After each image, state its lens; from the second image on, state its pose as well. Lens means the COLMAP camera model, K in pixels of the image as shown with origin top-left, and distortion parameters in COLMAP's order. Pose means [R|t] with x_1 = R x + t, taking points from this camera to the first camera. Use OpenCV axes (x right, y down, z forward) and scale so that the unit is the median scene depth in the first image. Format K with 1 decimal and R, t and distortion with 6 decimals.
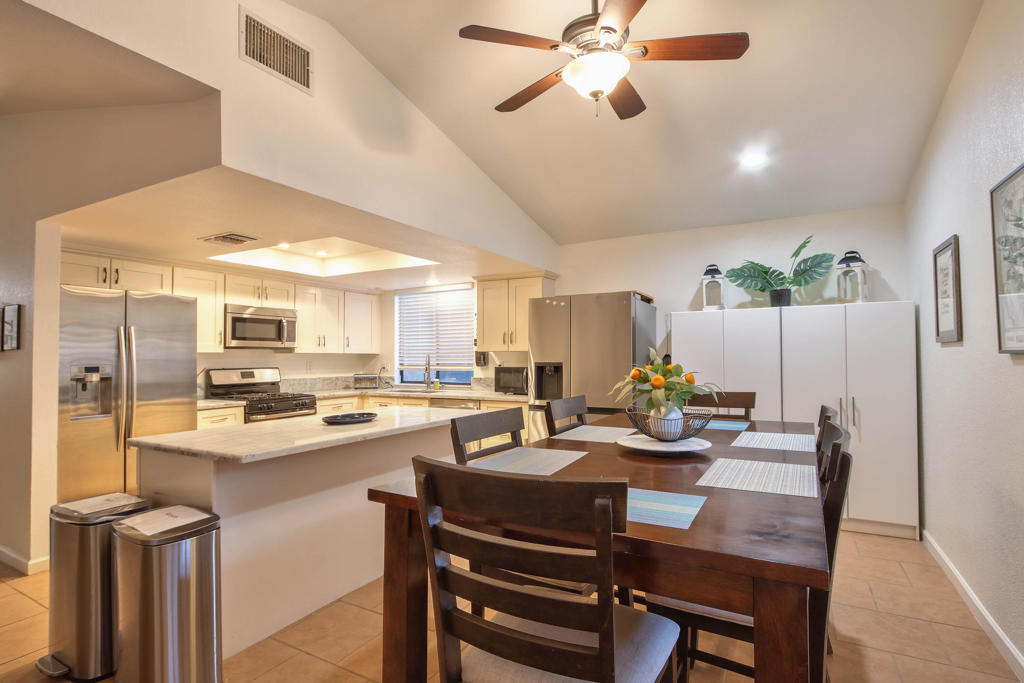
lens RADIAL K [[499.2, 0, 512.0], [0, 499.2, 341.5], [0, 0, 1]] dist [-0.010081, 0.000328]
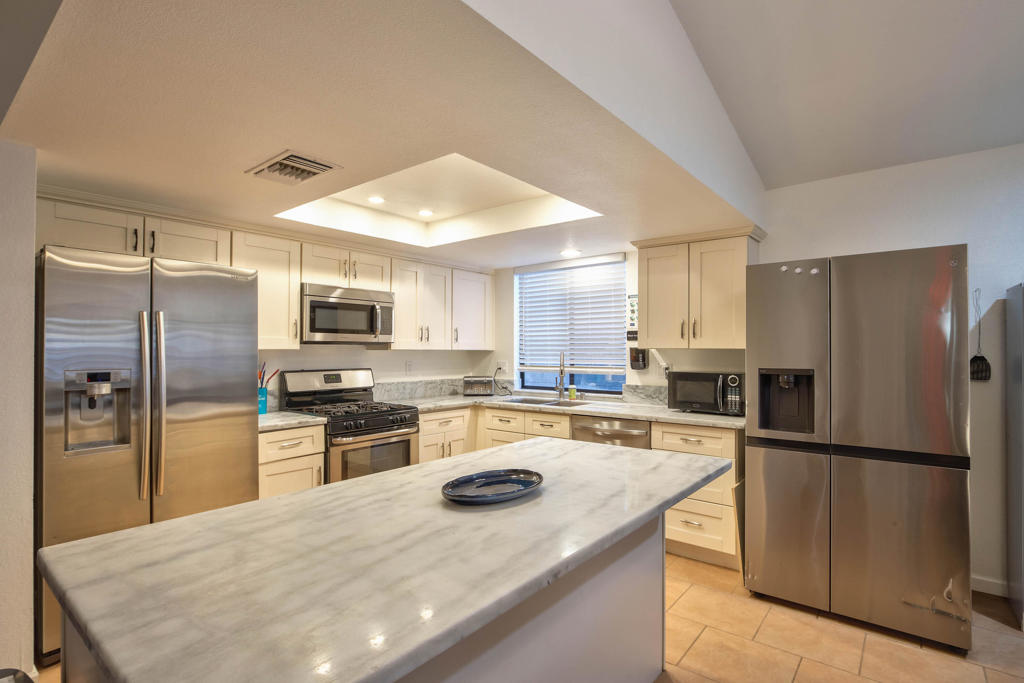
lens RADIAL K [[496.9, 0, 512.0], [0, 496.9, 341.5], [0, 0, 1]] dist [-0.021981, -0.000040]
pose [[0.984824, 0.002428, -0.173541, -0.127892], [-0.000163, 0.999915, 0.013063, 0.000878], [0.173558, -0.012837, 0.984740, 0.297174]]
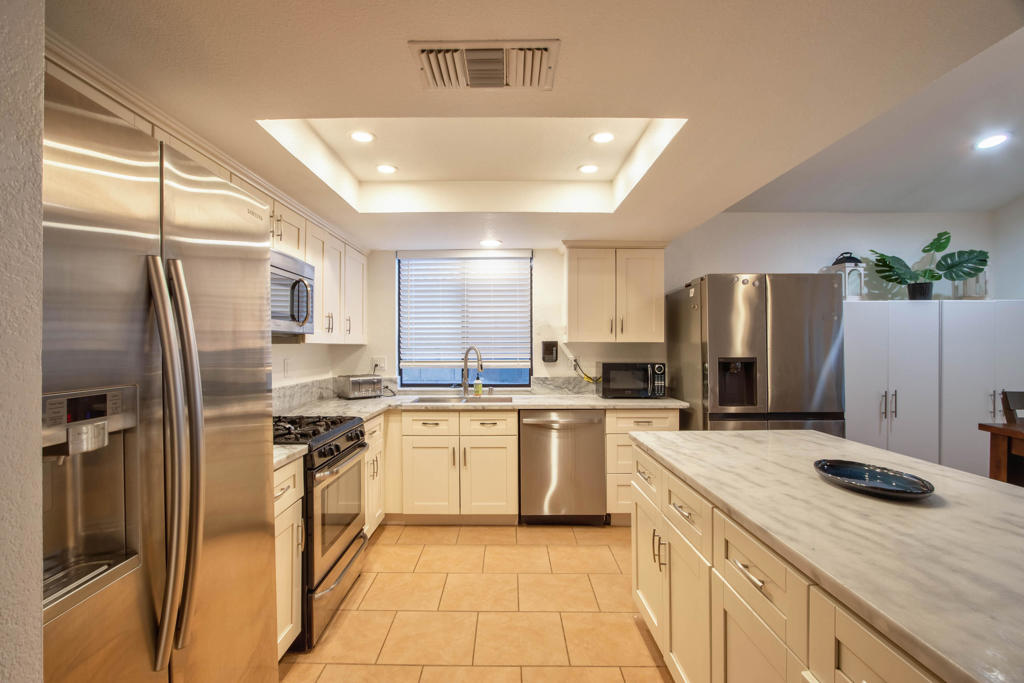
lens RADIAL K [[473.7, 0, 505.6], [0, 473.7, 342.4], [0, 0, 1]] dist [-0.009046, 0.000025]
pose [[0.882651, 0.006465, 0.469985, -0.499259], [-0.016966, 0.999692, 0.018111, 0.008962], [-0.469723, -0.023959, 0.882489, 0.439318]]
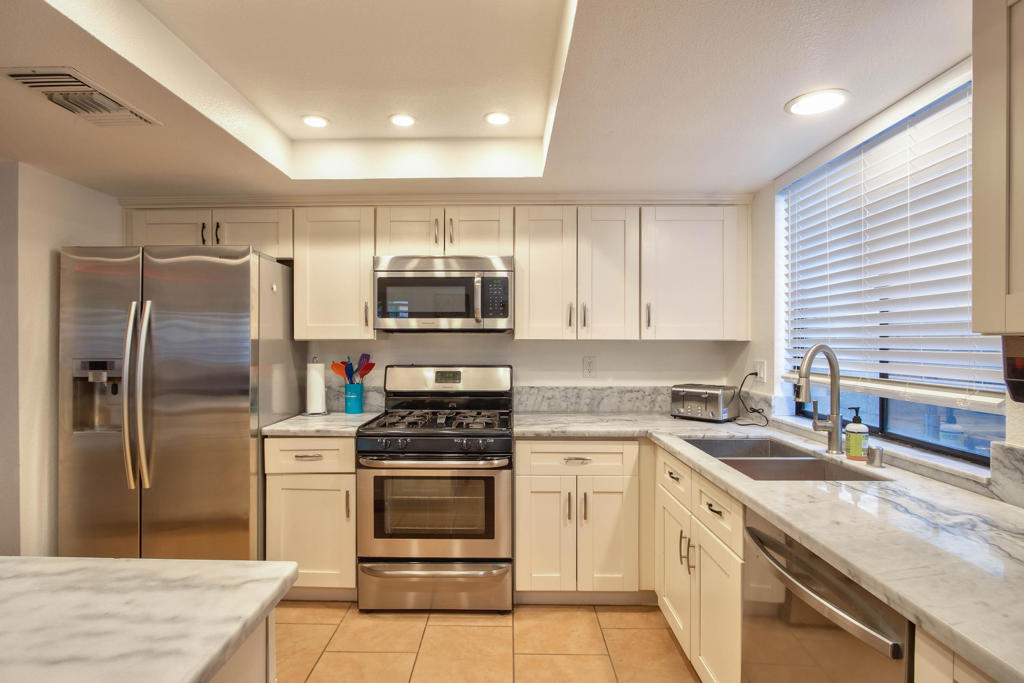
lens RADIAL K [[499.2, 0, 512.0], [0, 499.2, 341.5], [0, 0, 1]] dist [-0.010081, 0.000328]
pose [[0.472730, 0.006365, -0.881184, 0.022409], [0.023808, 0.999517, 0.019991, 0.014981], [0.880886, -0.030430, 0.472350, 0.767655]]
